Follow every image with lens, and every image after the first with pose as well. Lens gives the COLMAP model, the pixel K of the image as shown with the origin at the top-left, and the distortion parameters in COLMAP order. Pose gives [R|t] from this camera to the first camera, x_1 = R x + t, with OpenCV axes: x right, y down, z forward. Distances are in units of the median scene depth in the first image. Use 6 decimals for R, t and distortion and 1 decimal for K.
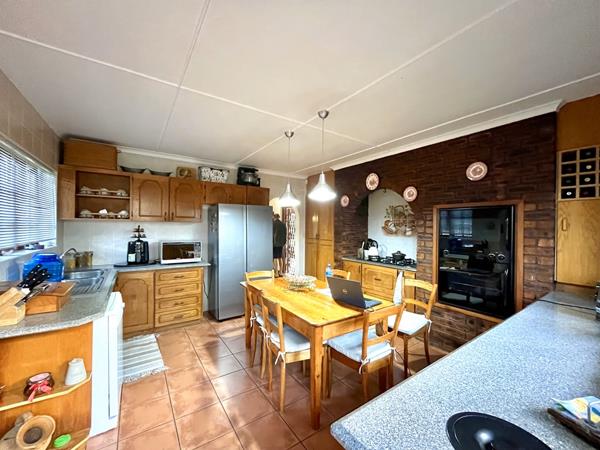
lens RADIAL K [[240.4, 0, 300.0], [0, 240.4, 225.0], [0, 0, 1]] dist [0.000863, 0.000065]
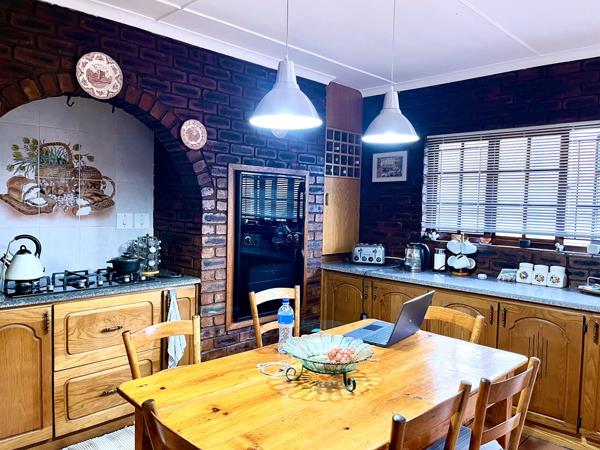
lens RADIAL K [[452.6, 0, 304.0], [0, 452.6, 226.0], [0, 0, 1]] dist [-0.002431, -0.001753]
pose [[-0.183891, -0.065904, 0.980735, -0.548272], [-0.033431, 0.997592, 0.060769, -0.002310], [-0.982378, -0.021612, -0.185651, 0.980465]]
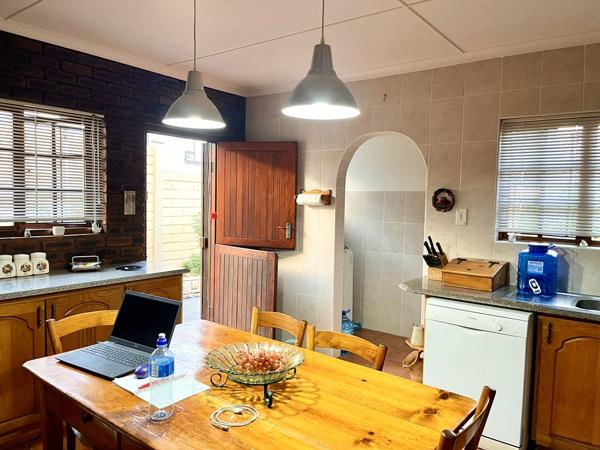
lens RADIAL K [[452.6, 0, 304.0], [0, 452.6, 226.0], [0, 0, 1]] dist [-0.002431, -0.001753]
pose [[-0.950902, -0.011515, -0.309277, 1.075677], [-0.029068, 0.998213, 0.052207, 0.017301], [0.308123, 0.058634, -0.949538, 1.882898]]
